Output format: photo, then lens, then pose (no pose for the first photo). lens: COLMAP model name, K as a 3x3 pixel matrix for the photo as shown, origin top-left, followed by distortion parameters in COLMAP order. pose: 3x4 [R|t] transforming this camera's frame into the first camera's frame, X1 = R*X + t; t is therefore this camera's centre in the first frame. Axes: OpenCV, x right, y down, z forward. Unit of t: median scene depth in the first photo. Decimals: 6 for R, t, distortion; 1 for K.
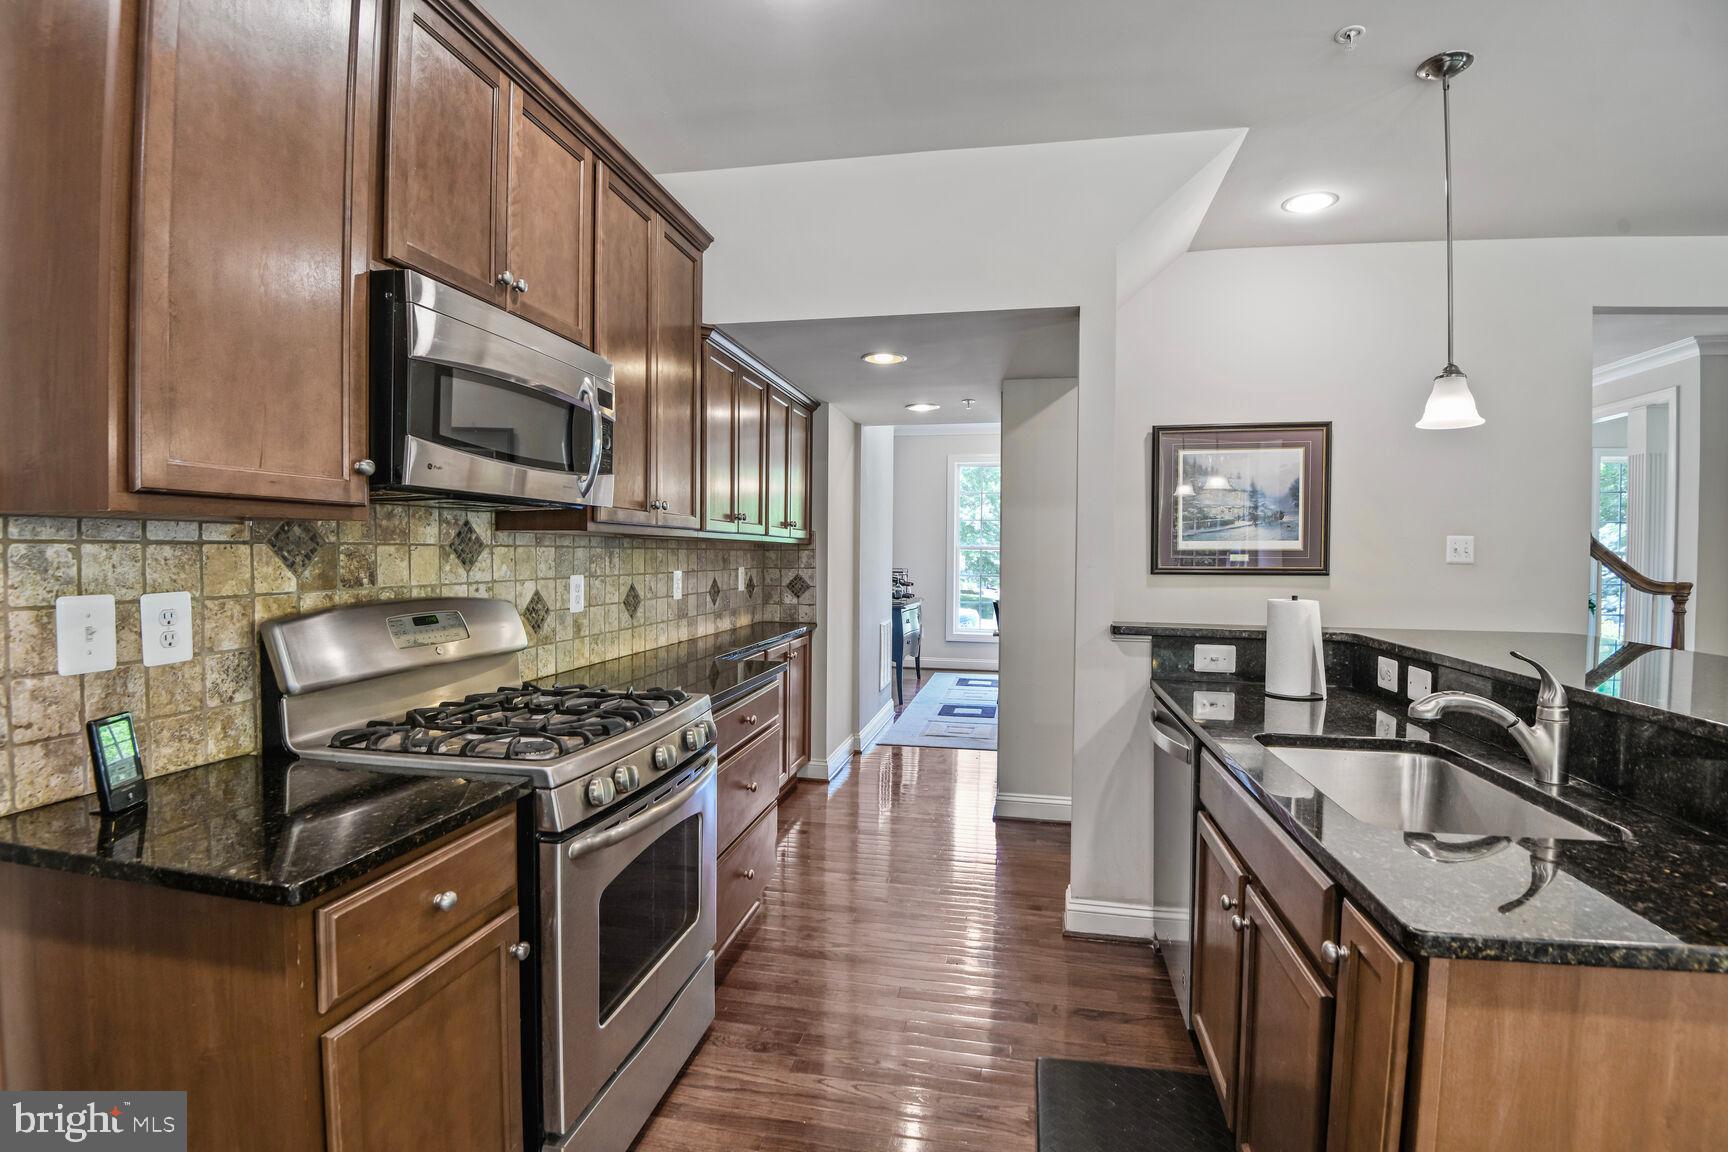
lens RADIAL K [[810.1, 0, 869.0], [0, 810.1, 572.2], [0, 0, 1]] dist [-0.001237, -0.019982]
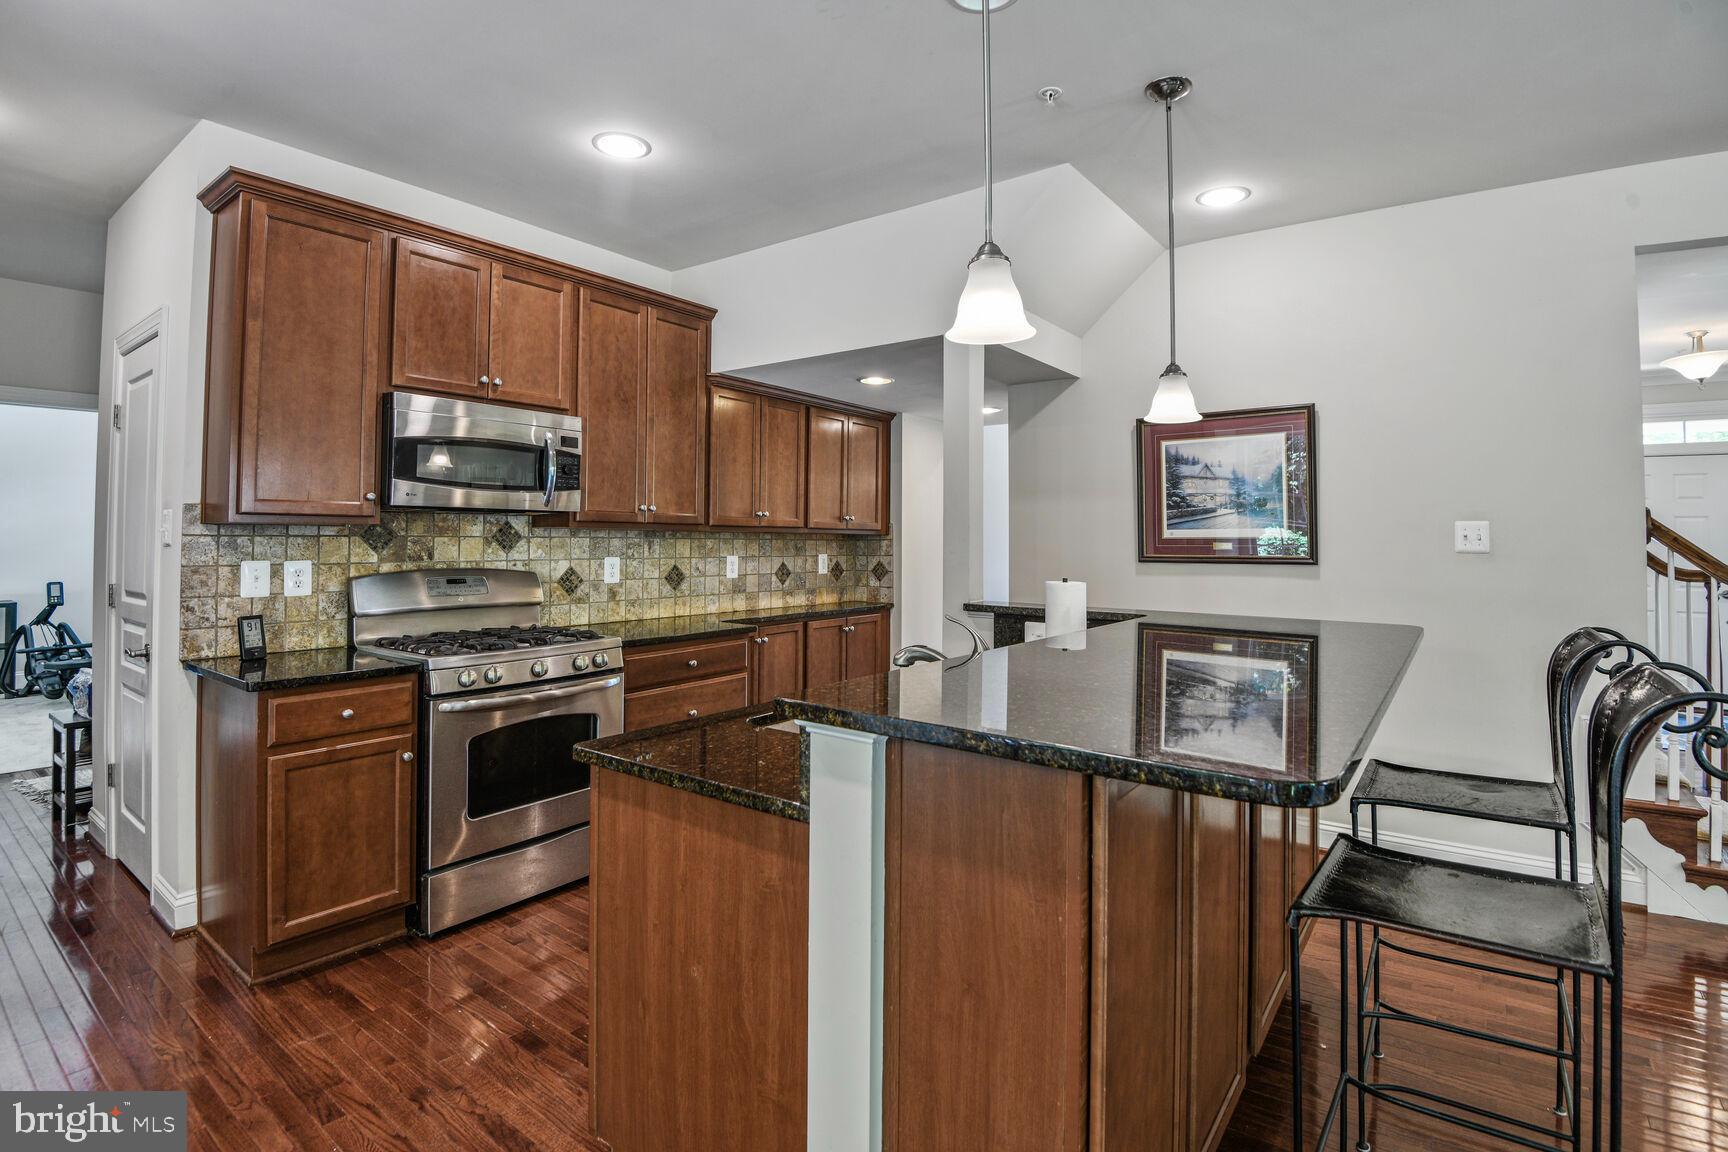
lens RADIAL K [[830.2, 0, 865.7], [0, 830.2, 522.4], [0, 0, 1]] dist [0.000434, -0.022247]
pose [[0.902297, -0.012207, -0.430942, 0.825298], [-0.009405, 0.998804, -0.047983, 0.009779], [0.431012, 0.047348, 0.901103, -0.170458]]
